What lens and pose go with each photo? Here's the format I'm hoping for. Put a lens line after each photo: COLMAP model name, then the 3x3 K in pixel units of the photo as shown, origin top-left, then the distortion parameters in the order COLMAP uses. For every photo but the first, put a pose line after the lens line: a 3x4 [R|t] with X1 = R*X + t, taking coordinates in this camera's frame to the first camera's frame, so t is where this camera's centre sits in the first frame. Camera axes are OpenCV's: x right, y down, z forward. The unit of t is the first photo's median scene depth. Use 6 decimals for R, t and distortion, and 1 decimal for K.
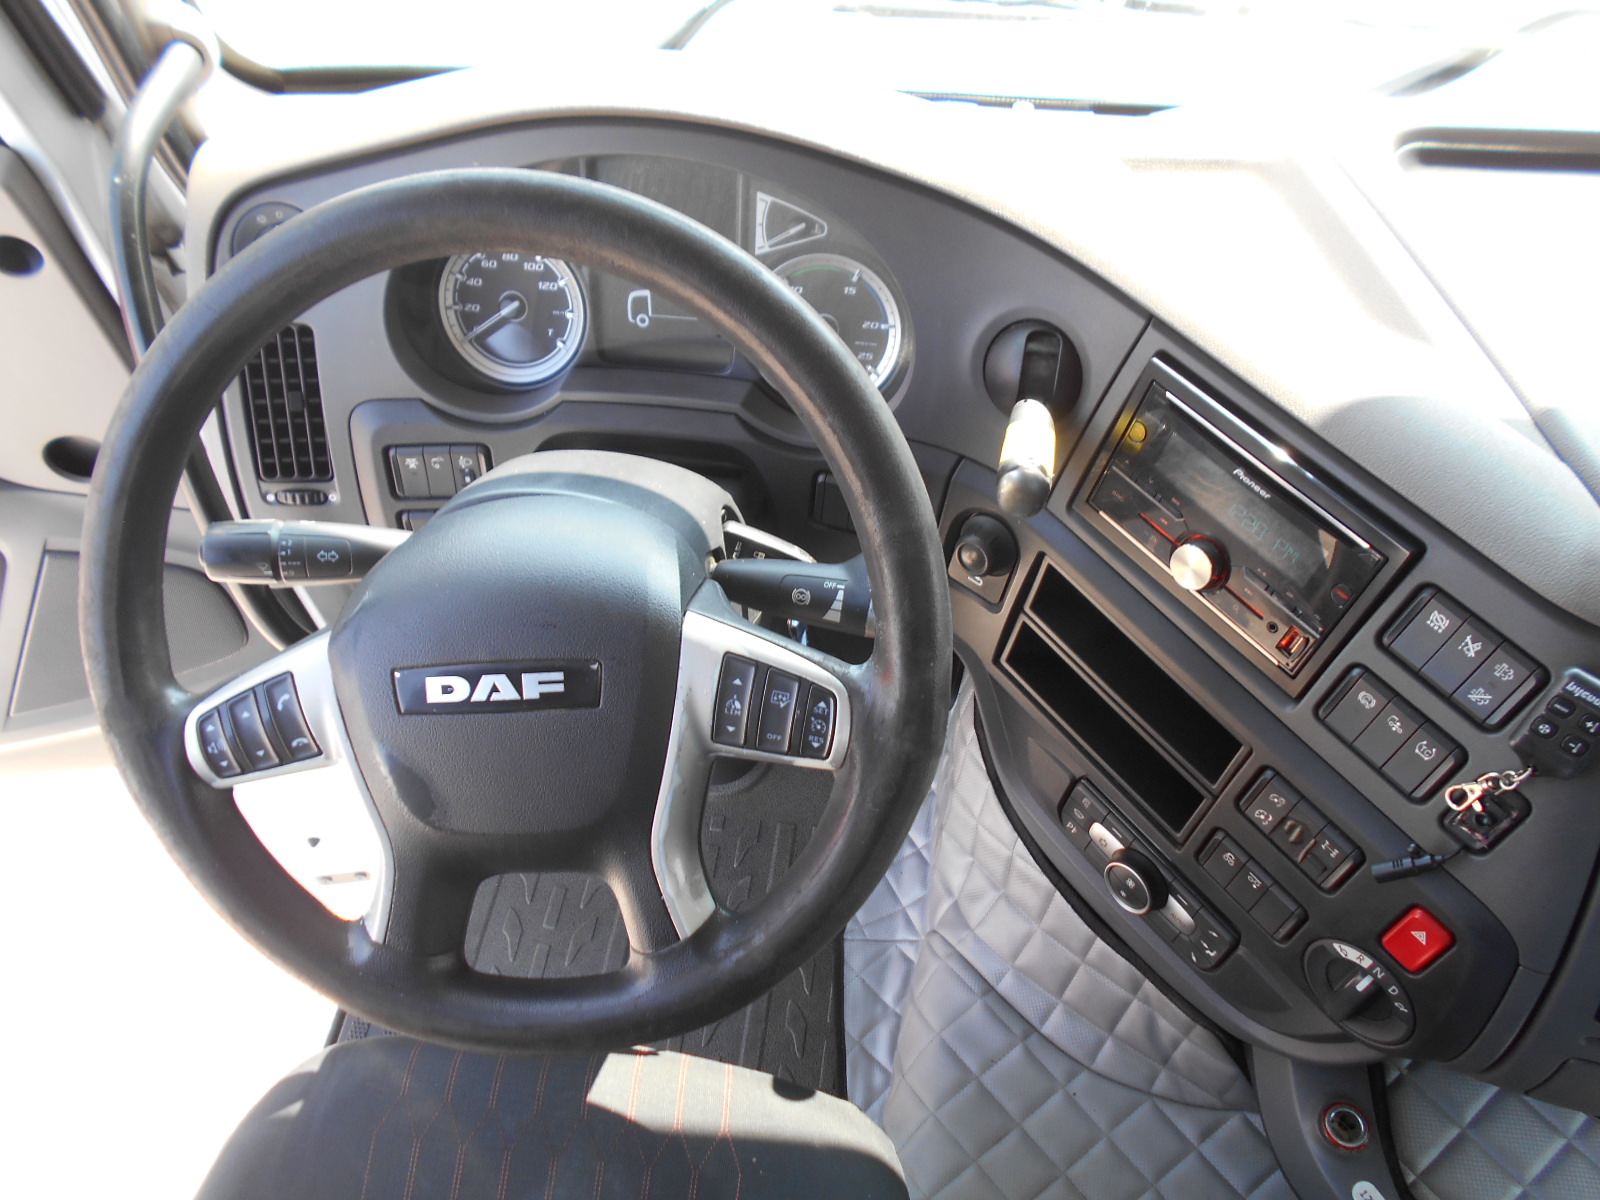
lens RADIAL K [[1241.3, 0, 805.2], [0, 1241.3, 608.0], [0, 0, 1]] dist [-0.029280, 0.038133]
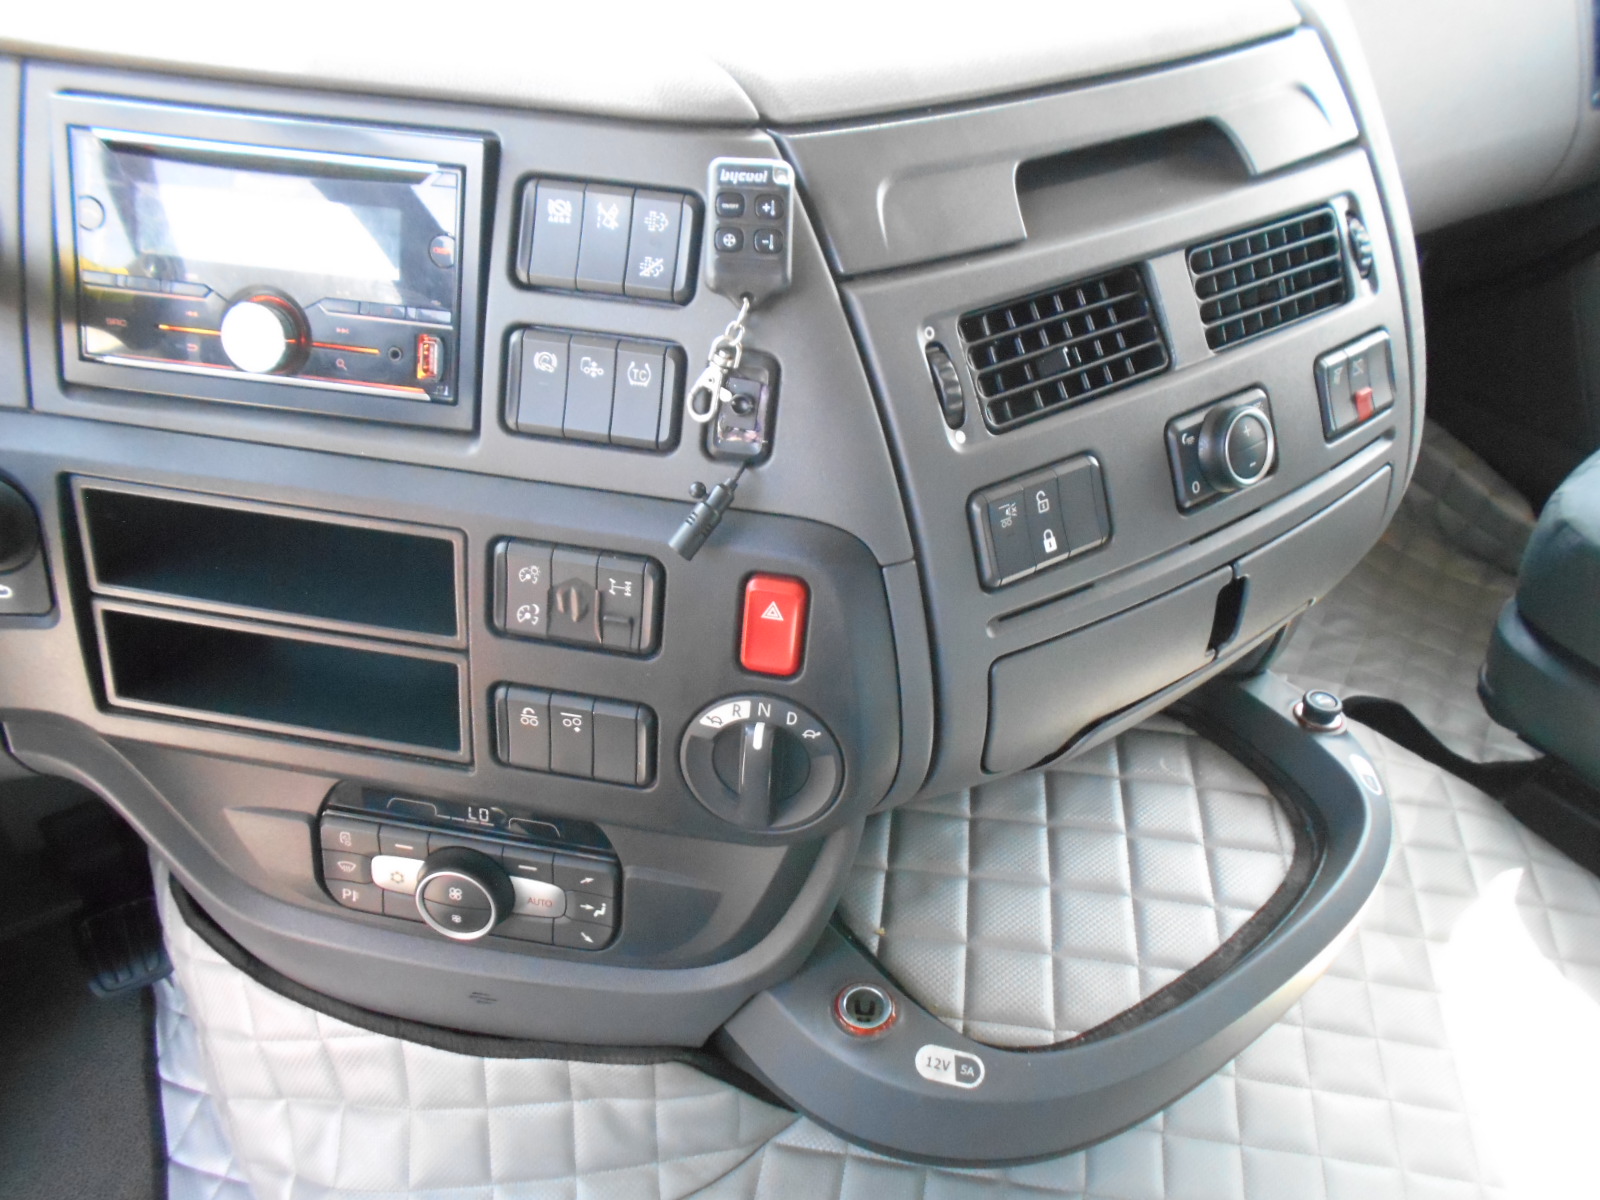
lens RADIAL K [[1241.3, 0, 789.4], [0, 1241.3, 609.0], [0, 0, 1]] dist [-0.029280, 0.038133]
pose [[0.723647, -0.370799, 0.582102, 0.066715], [0.537054, 0.832268, -0.137489, 0.336320], [-0.433484, 0.412114, 0.801407, 0.361310]]
